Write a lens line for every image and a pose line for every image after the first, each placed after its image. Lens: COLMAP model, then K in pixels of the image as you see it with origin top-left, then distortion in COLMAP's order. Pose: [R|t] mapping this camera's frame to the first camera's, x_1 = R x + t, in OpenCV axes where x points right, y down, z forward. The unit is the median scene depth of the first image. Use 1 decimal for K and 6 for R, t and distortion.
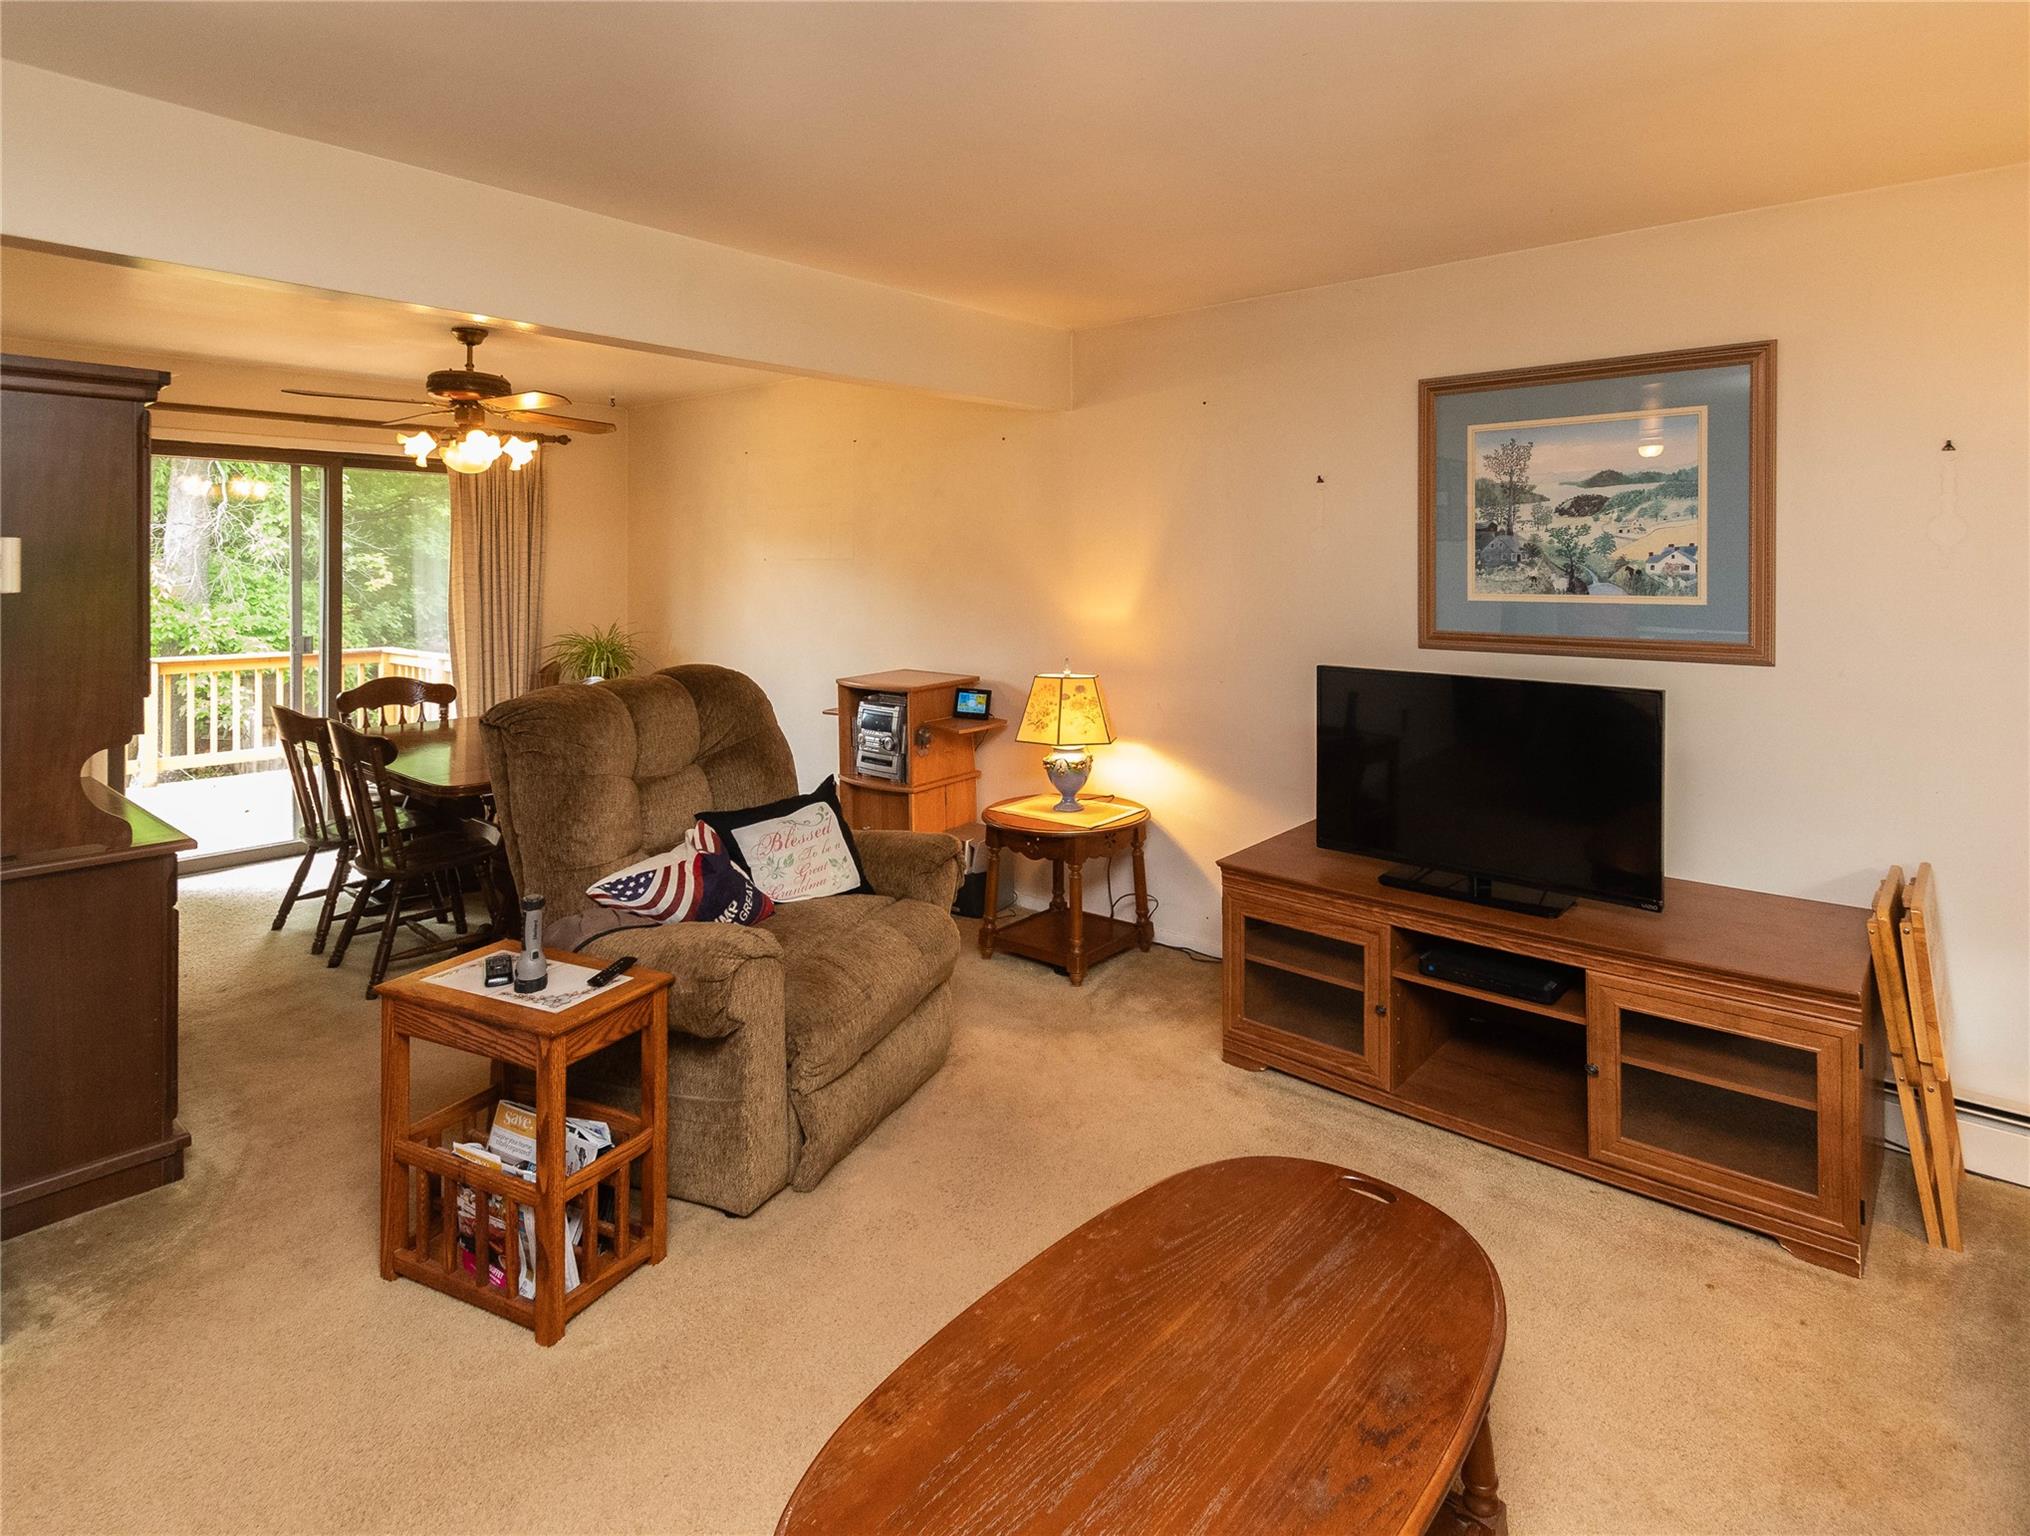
lens RADIAL K [[1095.0, 0, 1030.7], [0, 1095.0, 580.9], [0, 0, 1]] dist [0.012752, 0.000919]
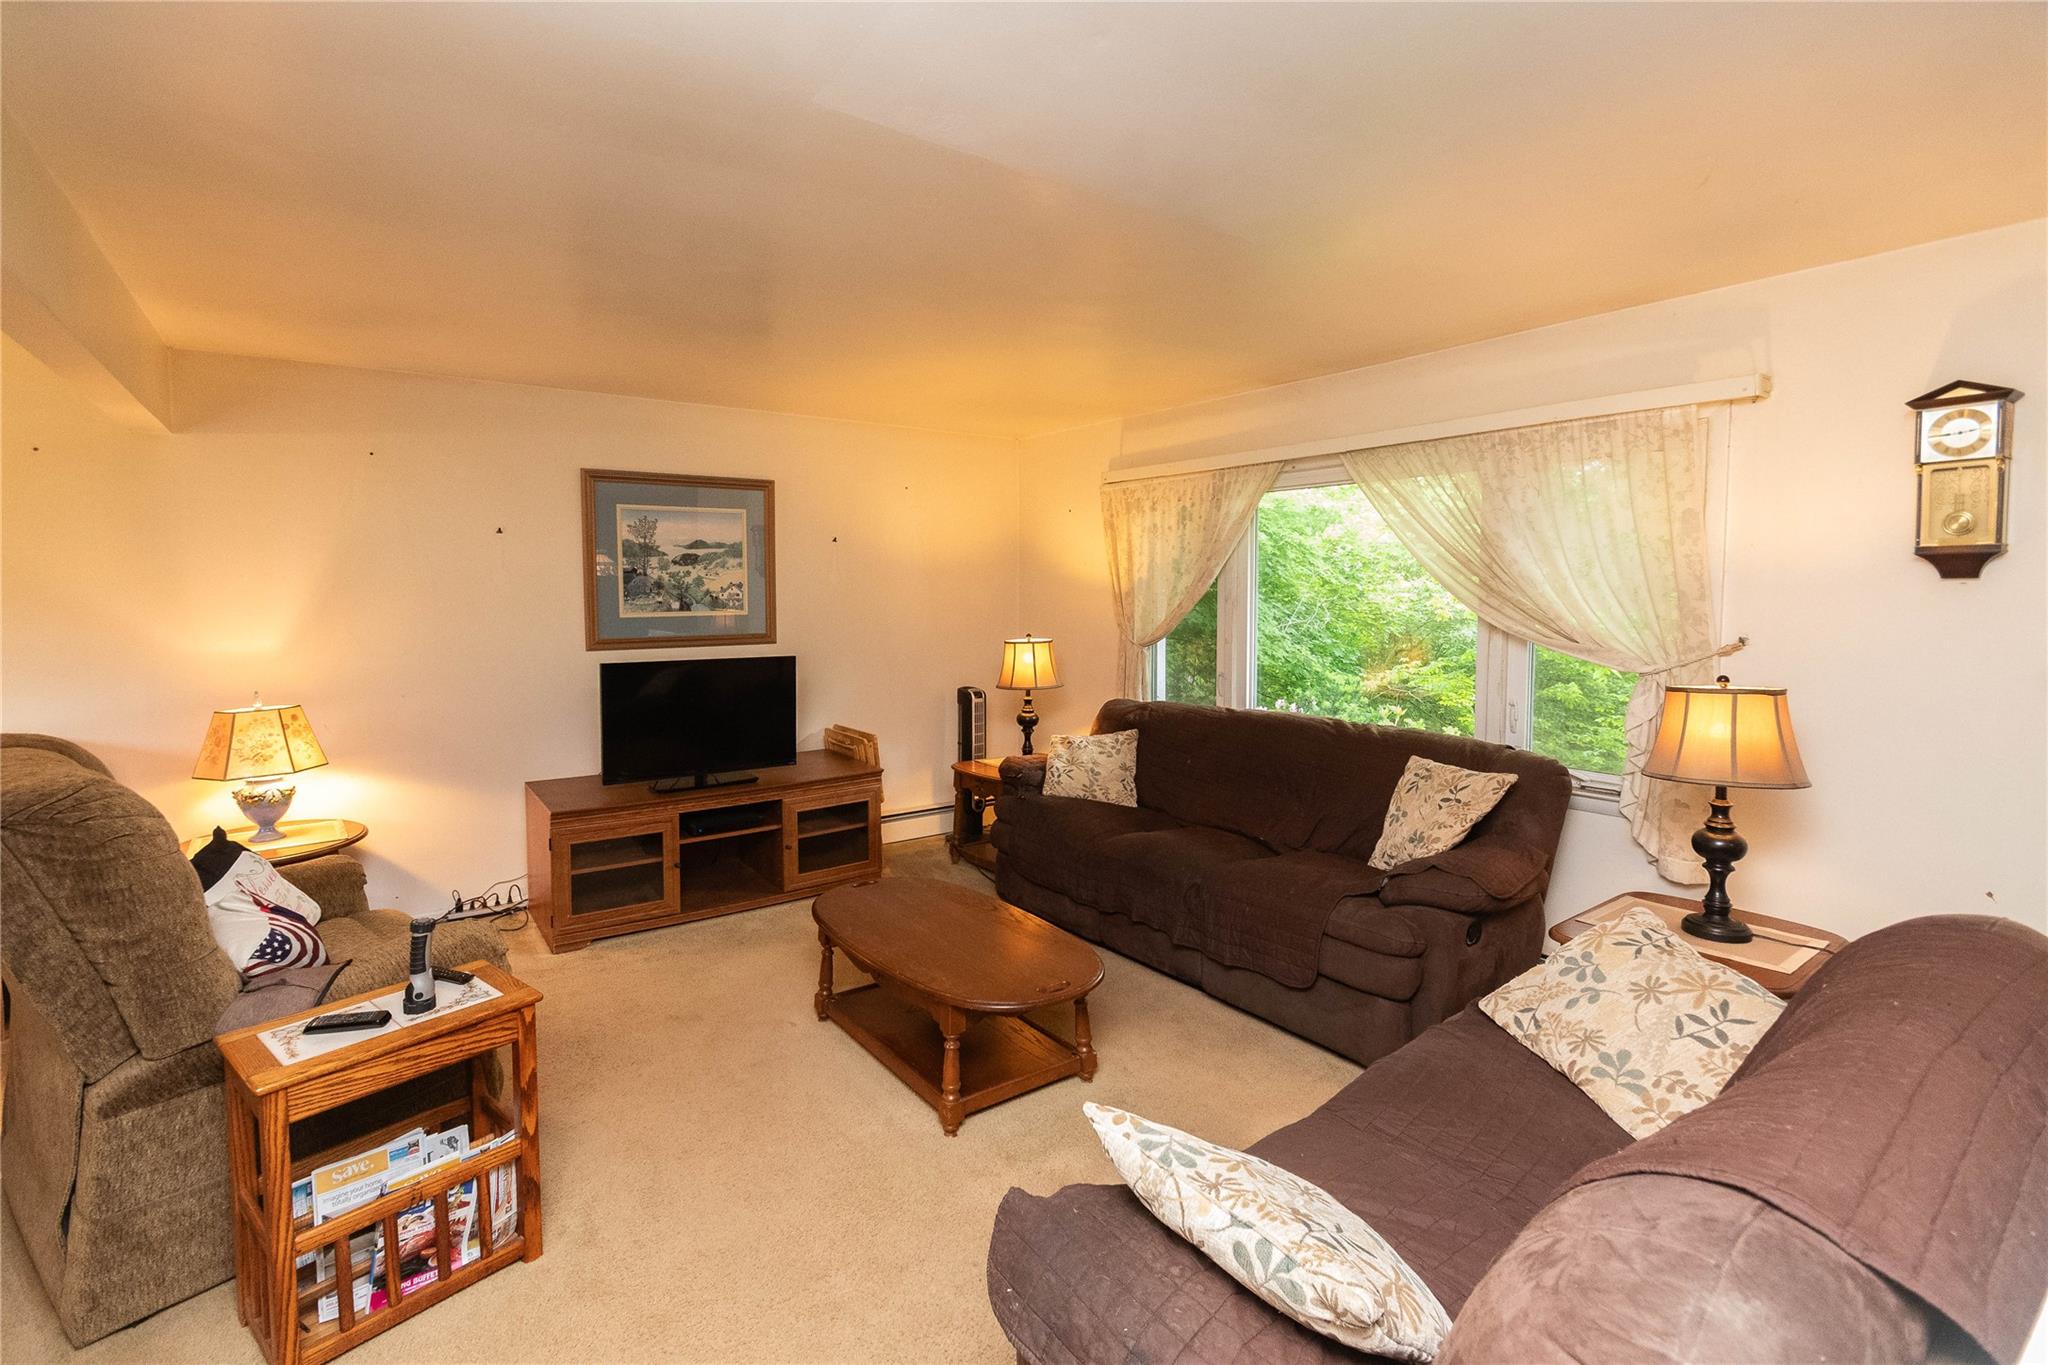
lens RADIAL K [[935.3, 0, 997.6], [0, 935.3, 641.1], [0, 0, 1]] dist [-0.010689, 0.001485]
pose [[0.238024, -0.055888, 0.969650, -0.753478], [0.019439, 0.998417, 0.052775, -0.007983], [-0.971065, 0.006287, 0.238733, 0.167659]]
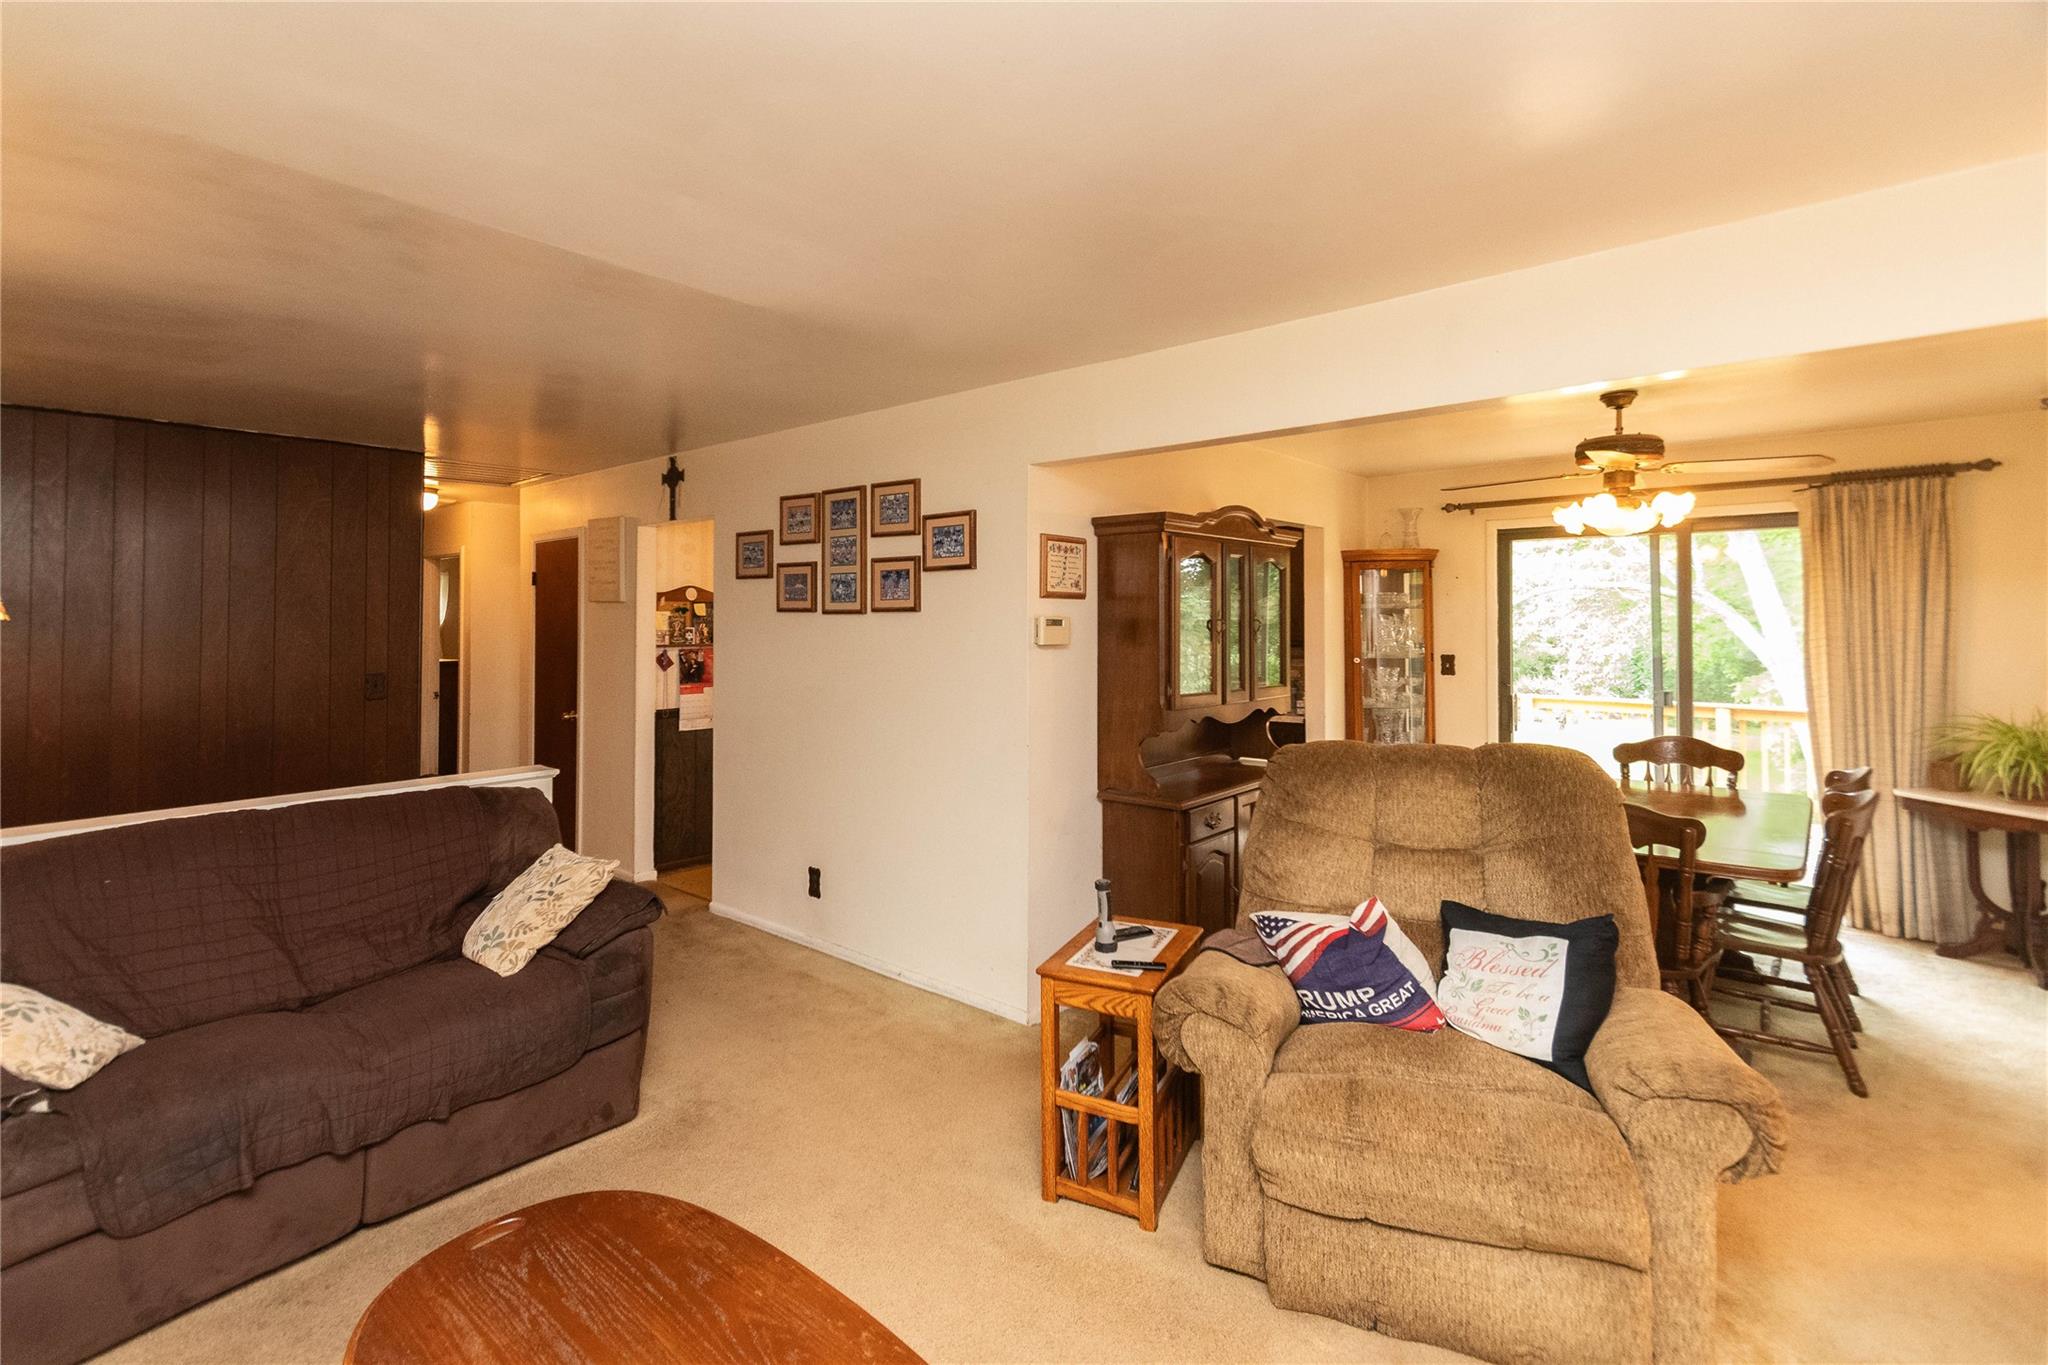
lens RADIAL K [[953.6, 0, 1003.2], [0, 953.6, 596.8], [0, 0, 1]] dist [0.003766, -0.002489]
pose [[-0.002616, -0.025647, -0.999668, 0.465595], [-0.011190, 0.999609, -0.025616, -0.018037], [0.999934, 0.011119, -0.002902, 0.567927]]
